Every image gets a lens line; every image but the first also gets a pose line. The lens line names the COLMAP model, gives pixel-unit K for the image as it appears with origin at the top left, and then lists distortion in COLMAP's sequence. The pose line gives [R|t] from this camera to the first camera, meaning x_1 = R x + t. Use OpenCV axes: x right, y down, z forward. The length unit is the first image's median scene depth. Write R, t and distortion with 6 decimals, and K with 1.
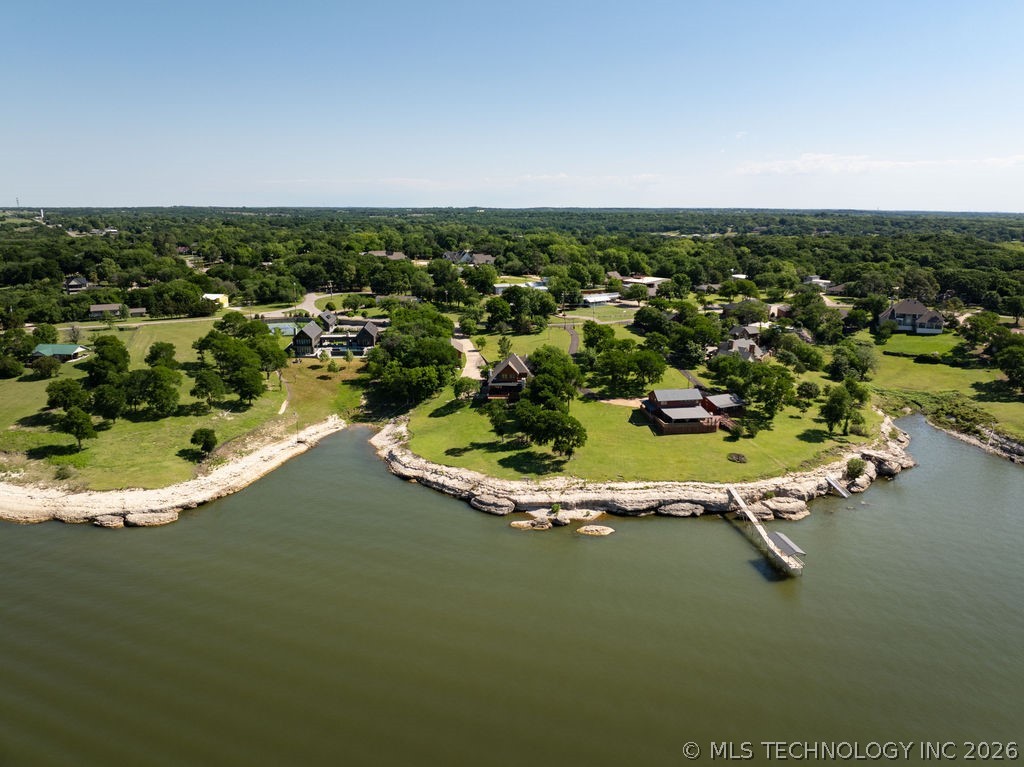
lens RADIAL K [[711.6, 0, 523.1], [0, 711.6, 381.8], [0, 0, 1]] dist [-0.022202, -0.004797]
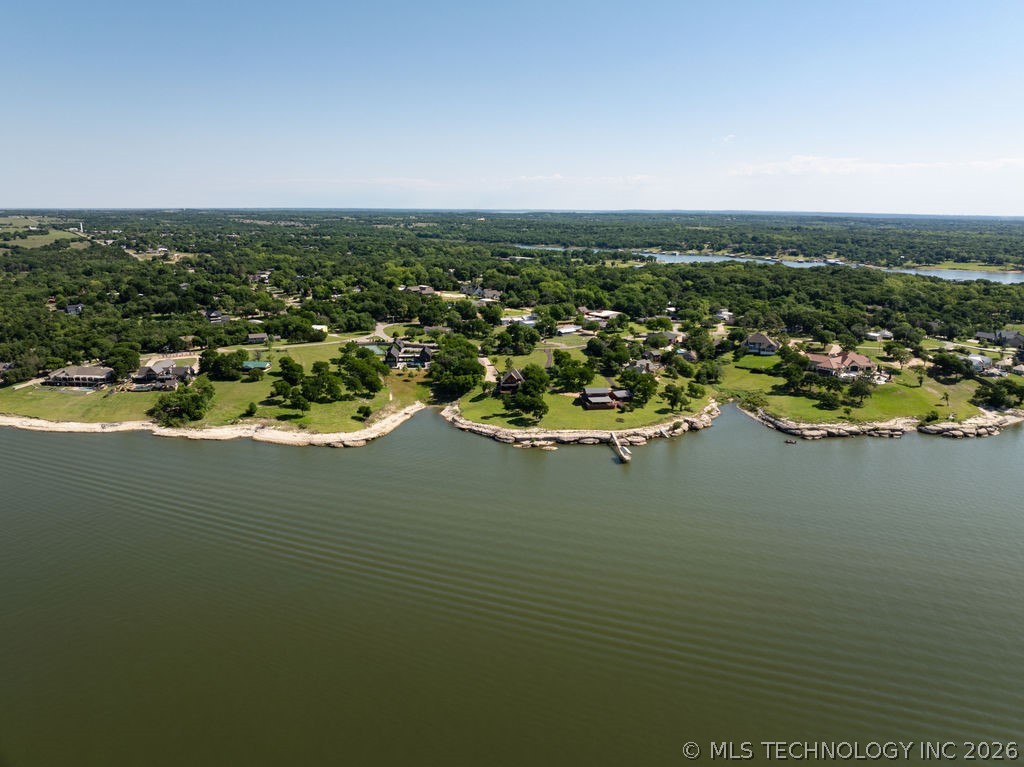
lens RADIAL K [[711.6, 0, 523.1], [0, 711.6, 381.8], [0, 0, 1]] dist [-0.022202, -0.004797]
pose [[0.999990, 0.003496, 0.002636, 0.005349], [-0.003497, 0.999994, 0.000340, -0.005180], [-0.002635, -0.000349, 0.999996, -0.851624]]
